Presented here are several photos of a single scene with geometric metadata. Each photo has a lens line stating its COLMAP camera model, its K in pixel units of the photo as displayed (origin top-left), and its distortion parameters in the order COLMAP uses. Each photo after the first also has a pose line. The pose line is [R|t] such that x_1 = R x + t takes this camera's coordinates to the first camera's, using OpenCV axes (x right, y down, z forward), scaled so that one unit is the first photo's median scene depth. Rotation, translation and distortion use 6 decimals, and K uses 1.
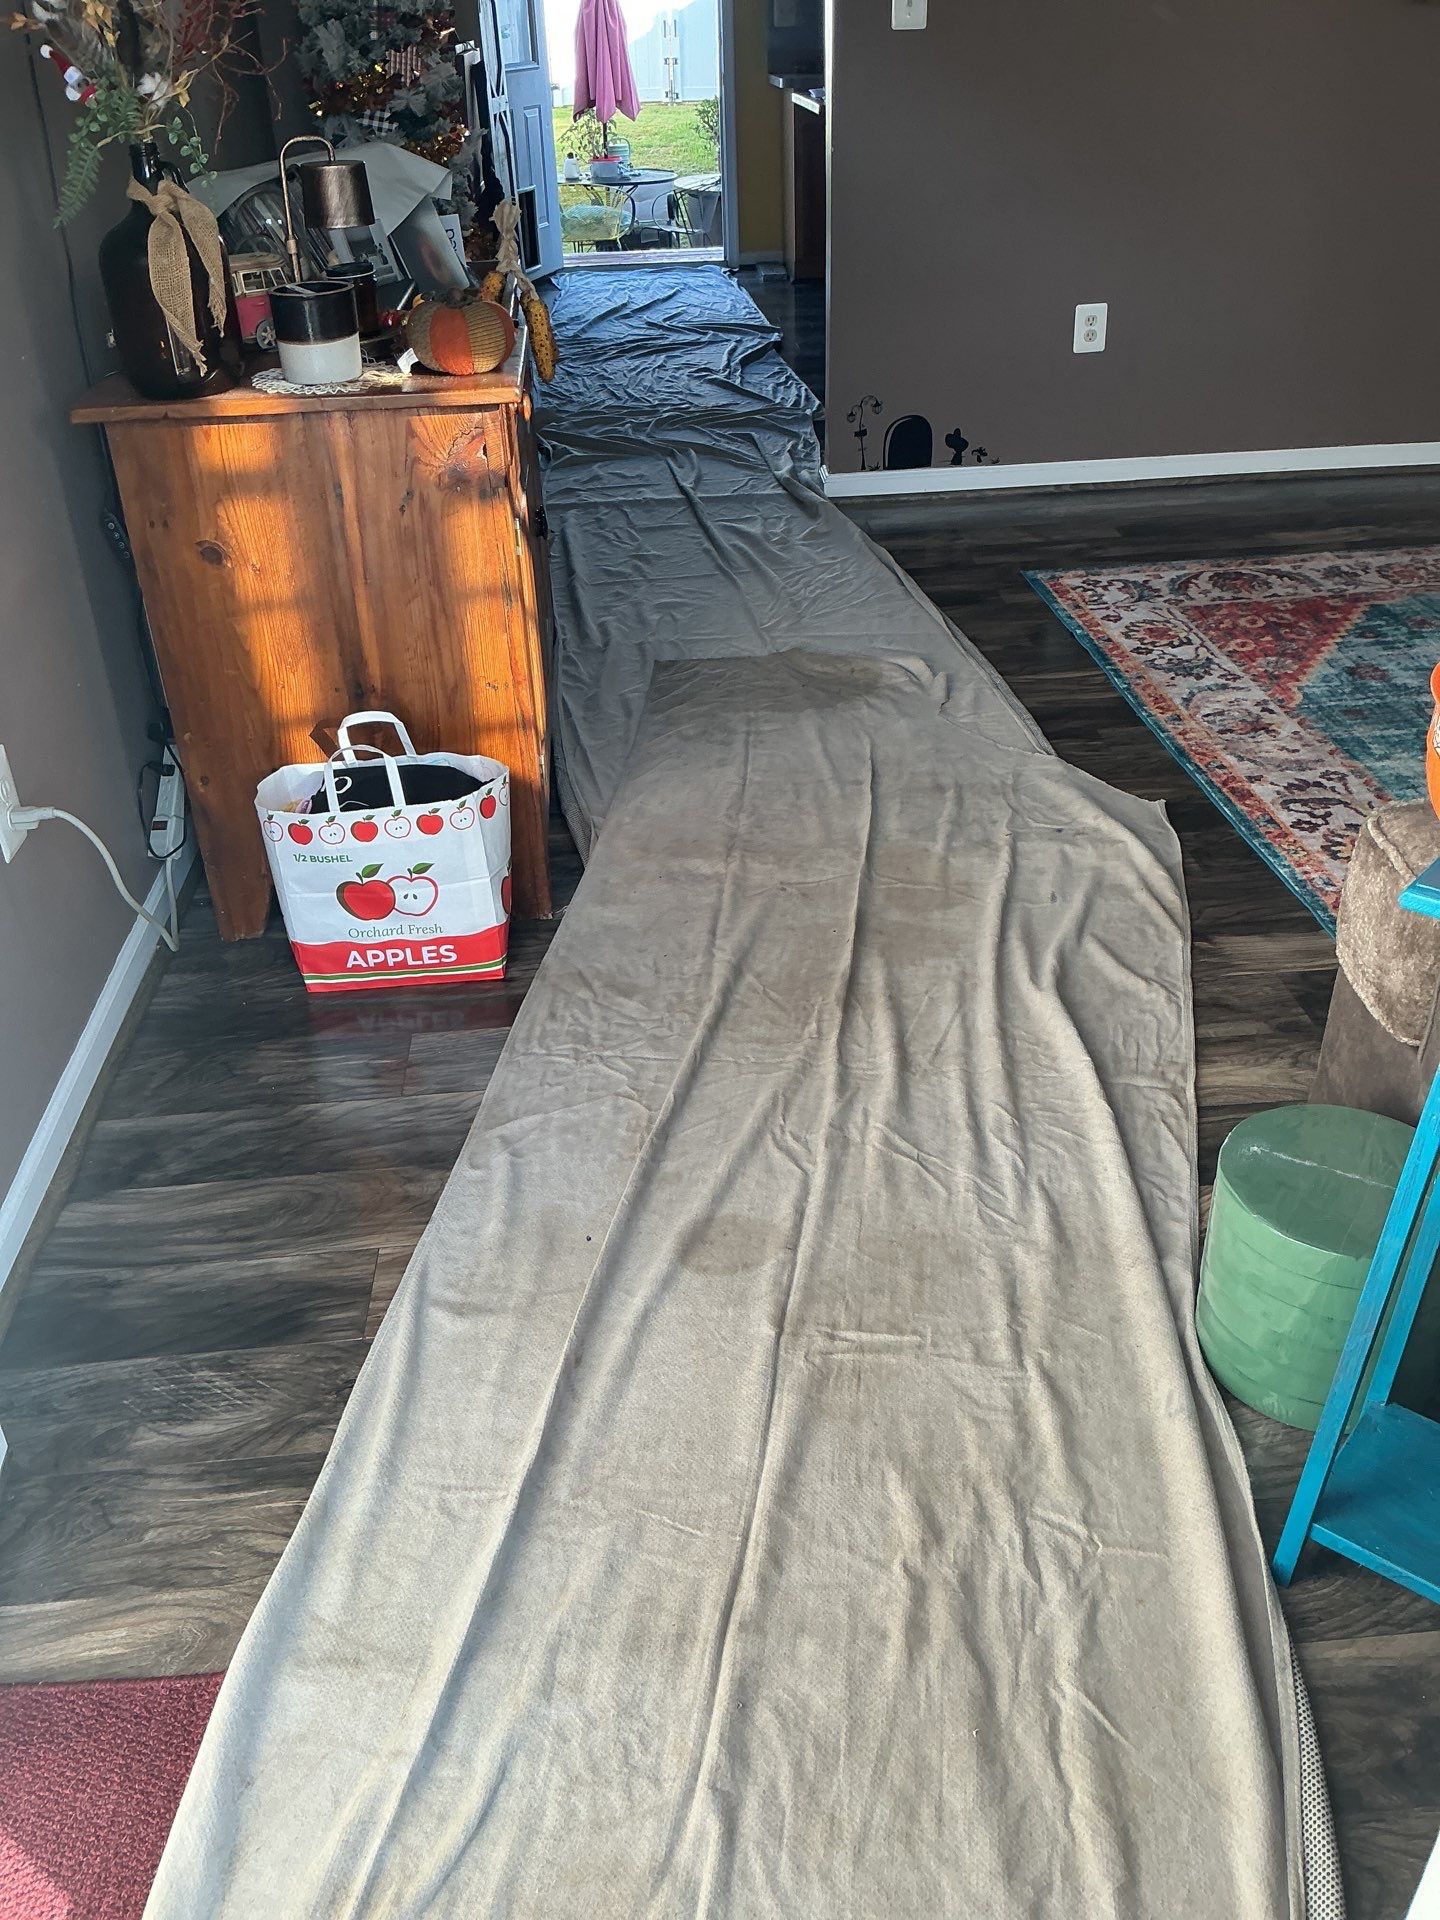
lens RADIAL K [[1543.9, 0, 716.3], [0, 1543.9, 957.7], [0, 0, 1]] dist [0.005656, -0.001773]
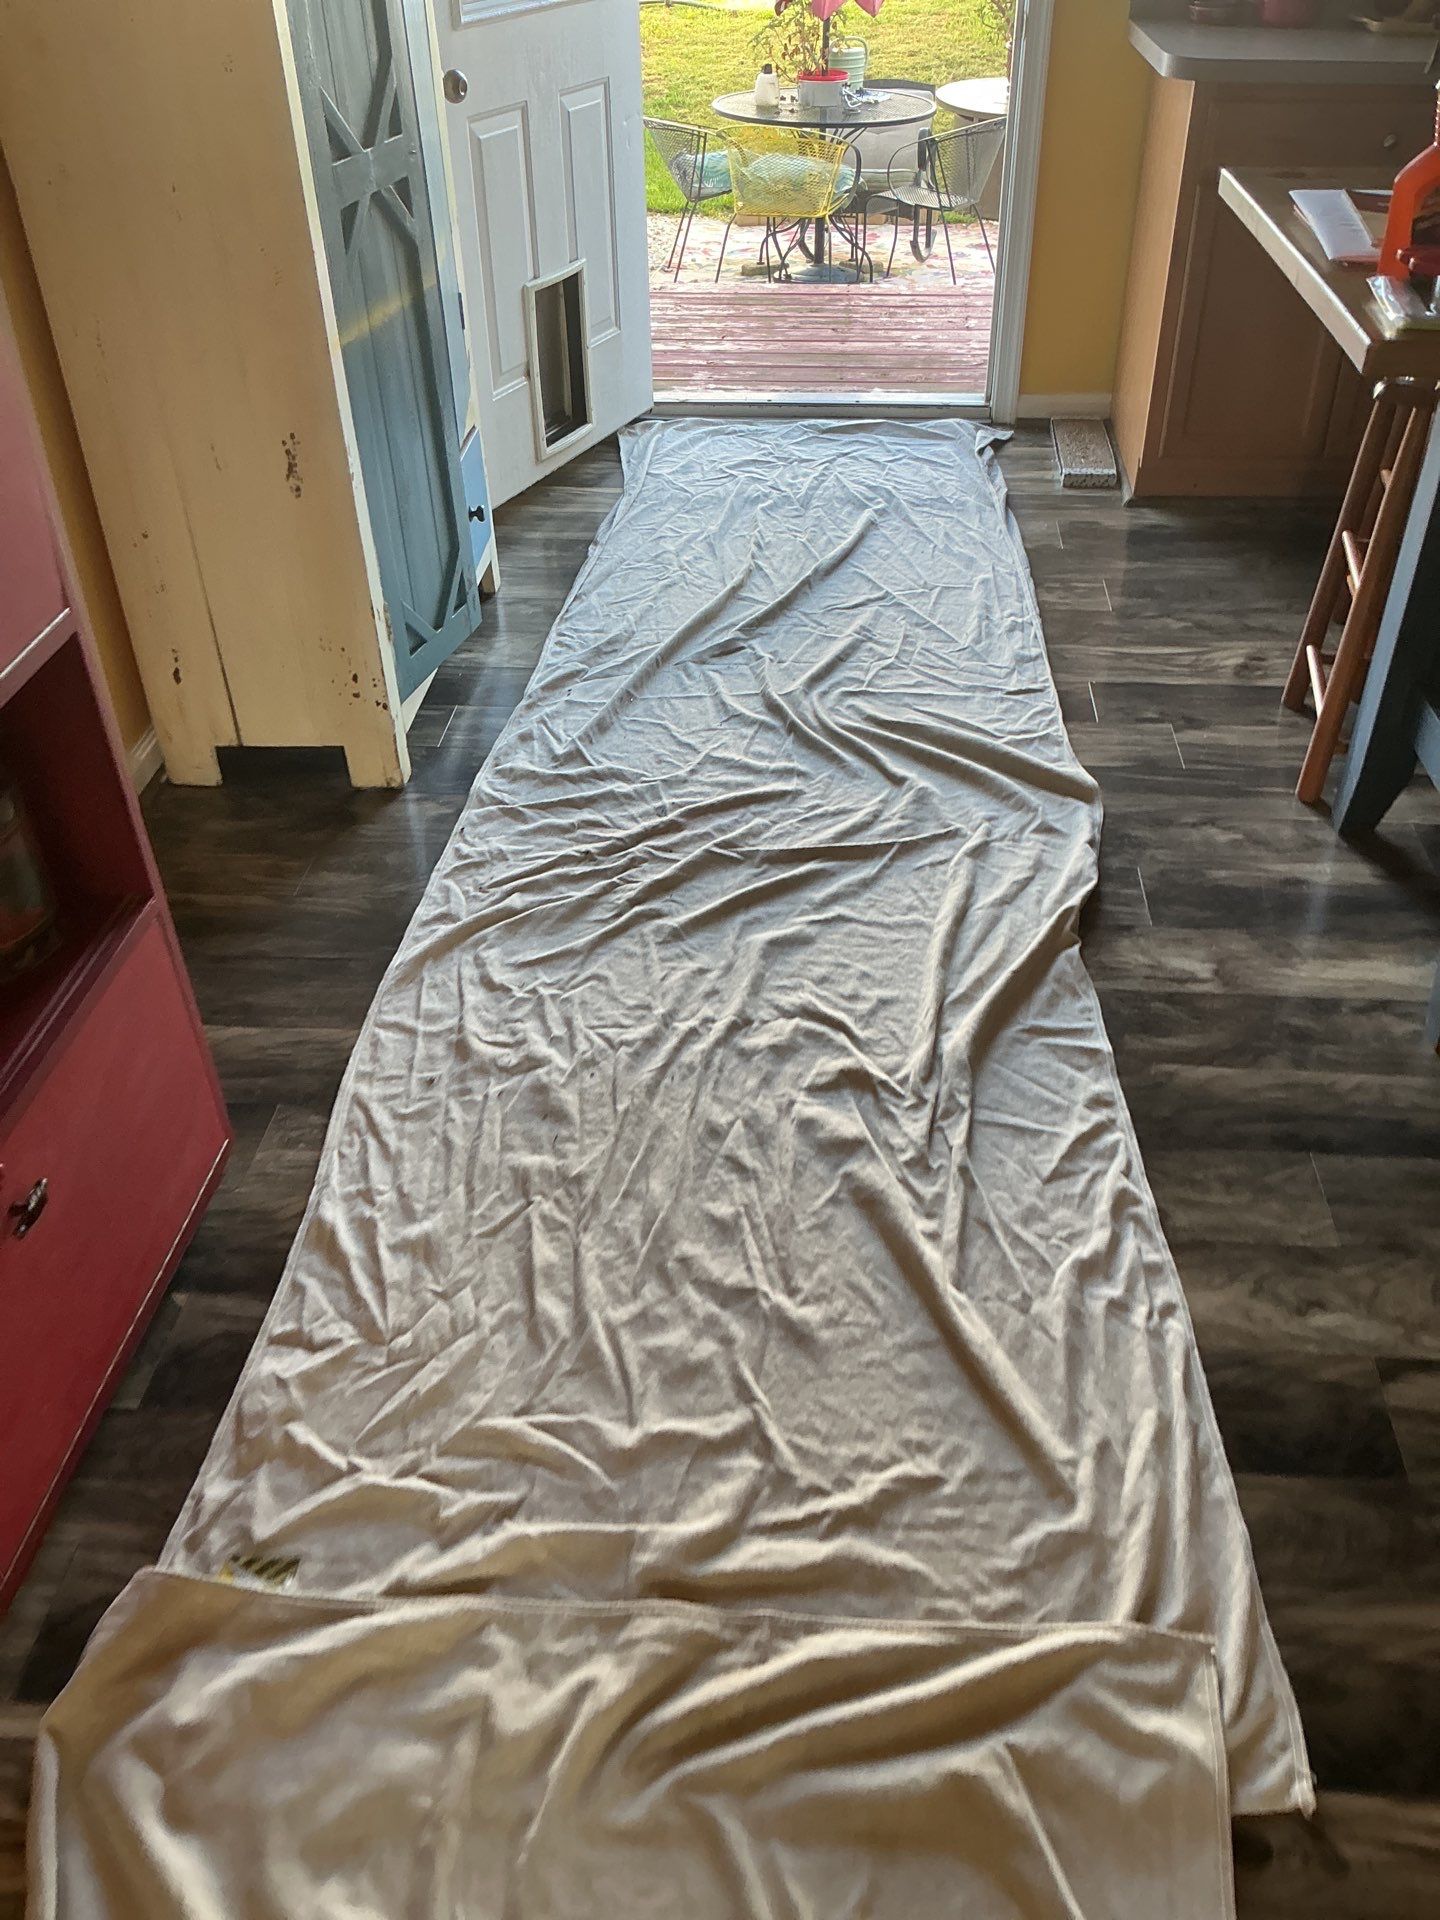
lens RADIAL K [[1543.9, 0, 726.9], [0, 1543.9, 962.1], [0, 0, 1]] dist [0.005656, -0.001773]
pose [[0.987131, 0.111368, -0.114760, 0.000279], [-0.099238, 0.989349, 0.106492, -0.333974], [0.125397, -0.093733, 0.987669, 0.515472]]
